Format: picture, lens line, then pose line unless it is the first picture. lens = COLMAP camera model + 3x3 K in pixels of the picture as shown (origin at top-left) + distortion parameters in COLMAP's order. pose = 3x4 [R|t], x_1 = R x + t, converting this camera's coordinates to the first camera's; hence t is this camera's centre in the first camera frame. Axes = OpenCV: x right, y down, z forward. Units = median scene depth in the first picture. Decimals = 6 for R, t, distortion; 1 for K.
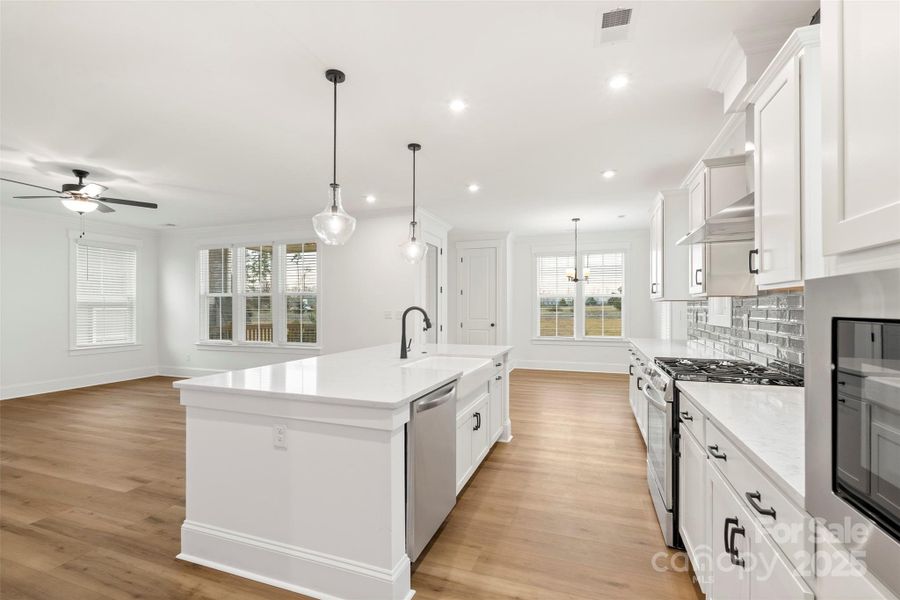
lens RADIAL K [[402.5, 0, 451.7], [0, 402.5, 304.2], [0, 0, 1]] dist [-0.009172, -0.000345]
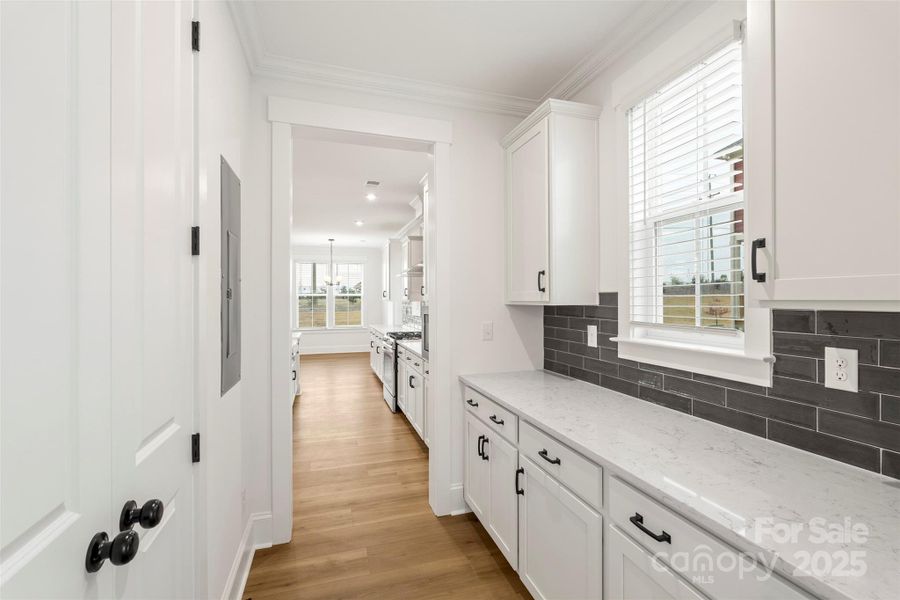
lens RADIAL K [[402.5, 0, 452.7], [0, 402.5, 301.8], [0, 0, 1]] dist [-0.009172, -0.000345]
pose [[0.799185, -0.009355, 0.601013, -0.305648], [0.001291, 0.999903, 0.013847, -0.034020], [-0.601084, -0.010290, 0.799119, -0.559250]]
